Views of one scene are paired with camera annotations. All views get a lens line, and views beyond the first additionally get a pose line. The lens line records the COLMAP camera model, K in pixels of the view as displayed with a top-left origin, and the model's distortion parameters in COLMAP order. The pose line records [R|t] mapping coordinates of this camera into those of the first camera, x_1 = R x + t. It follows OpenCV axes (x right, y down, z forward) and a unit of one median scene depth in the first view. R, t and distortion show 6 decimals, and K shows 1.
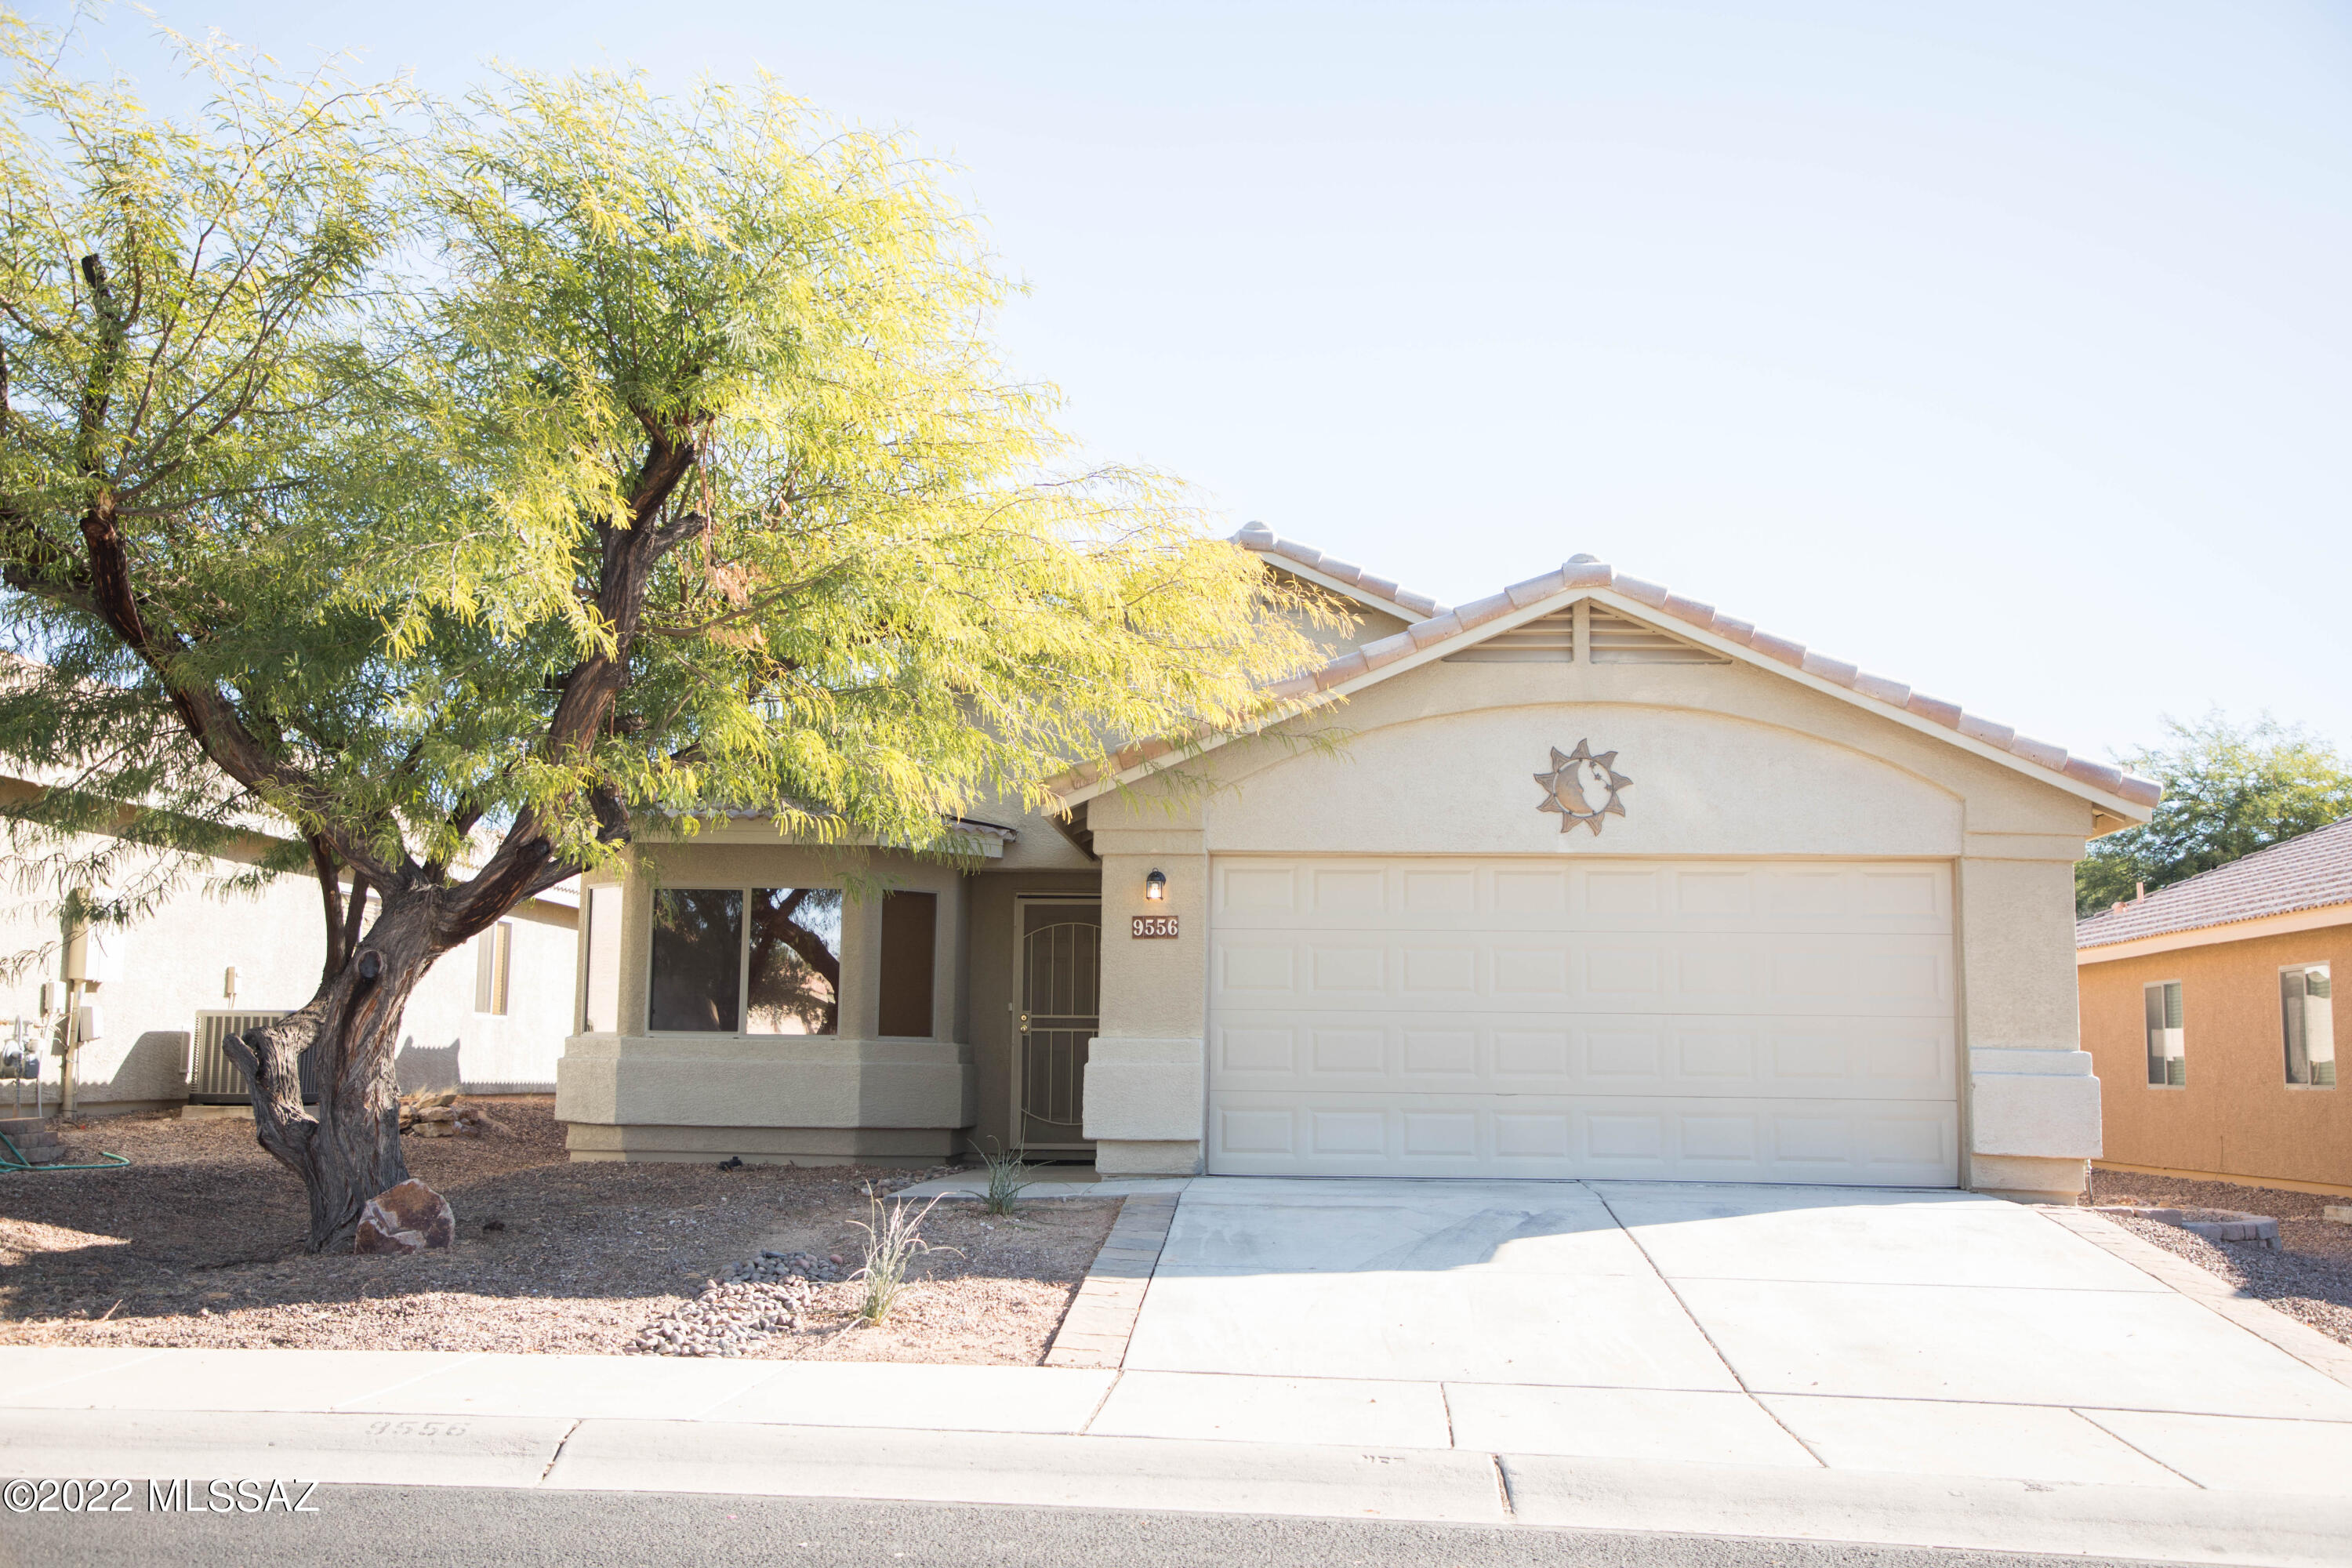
lens RADIAL K [[2472.1, 0, 1176.0], [0, 2472.1, 784.0], [0, 0, 1]] dist [0.101627, 0.001076]
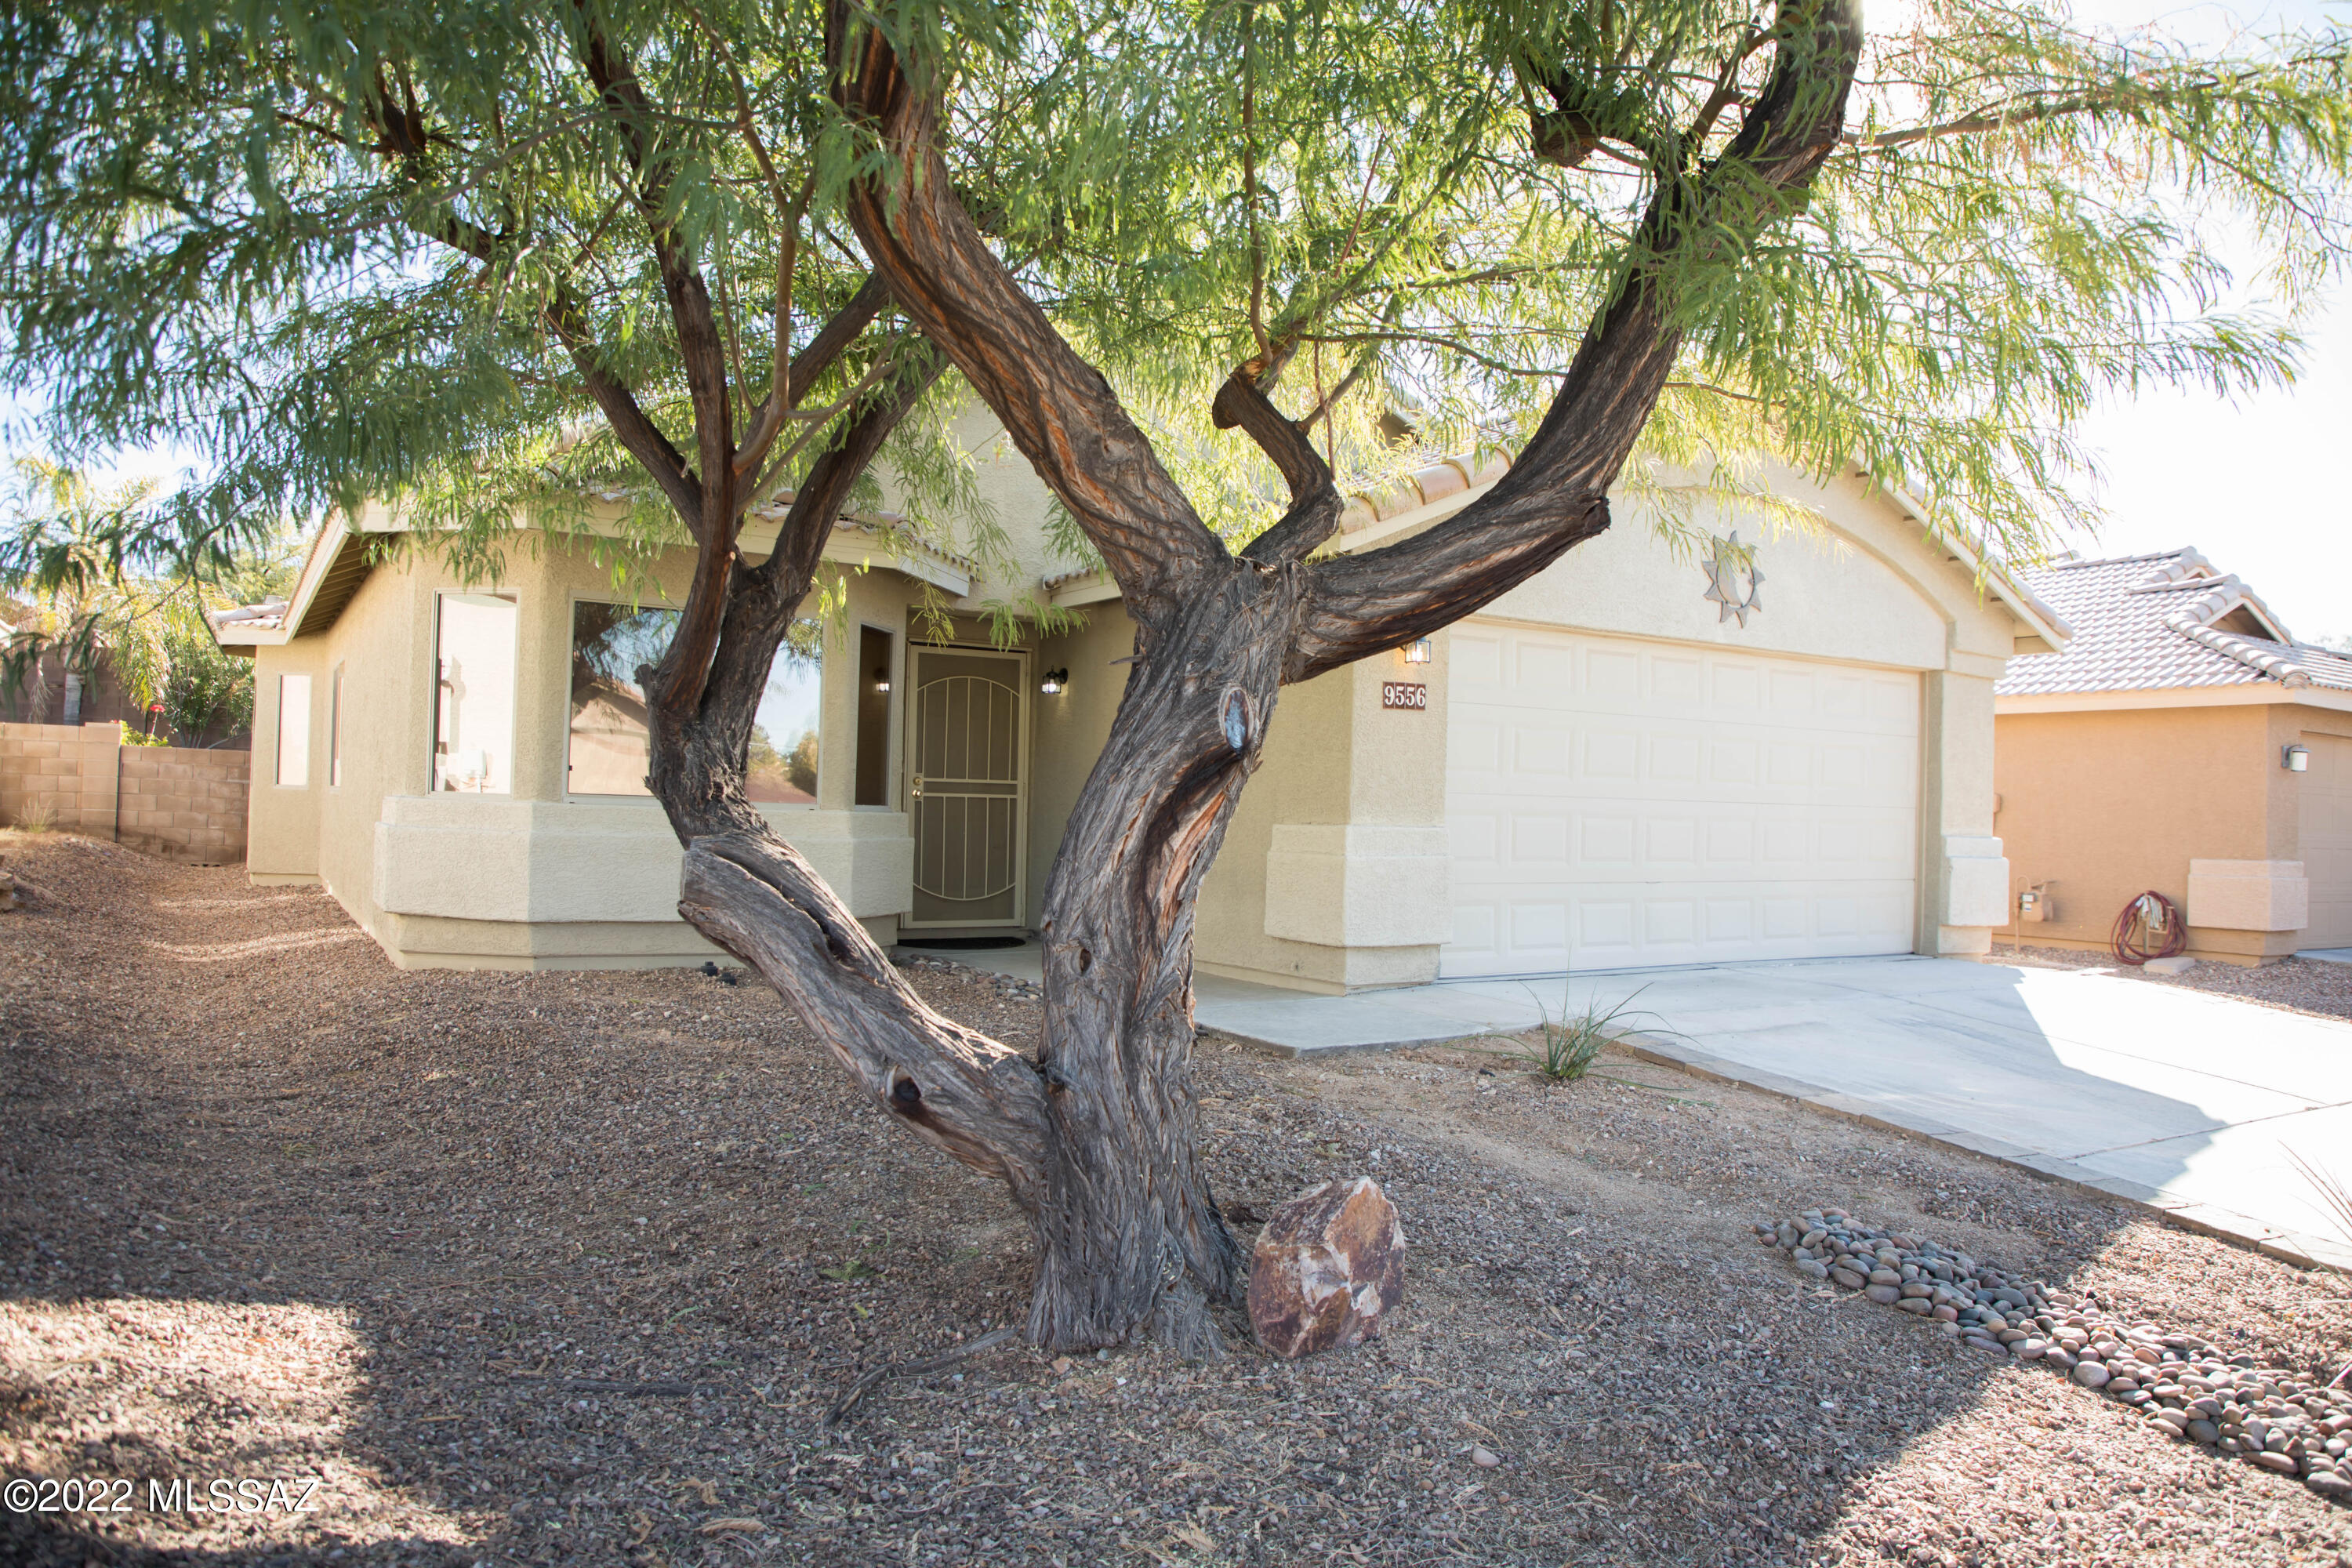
lens RADIAL K [[1592.1, 0, 1190.7], [0, 1592.1, 795.0], [0, 0, 1]] dist [-0.068338, 0.039769]
pose [[0.809290, 0.013868, 0.587245, -0.389032], [-0.085624, 0.991829, 0.094577, 0.046613], [-0.581135, -0.126822, 0.803865, 0.604416]]
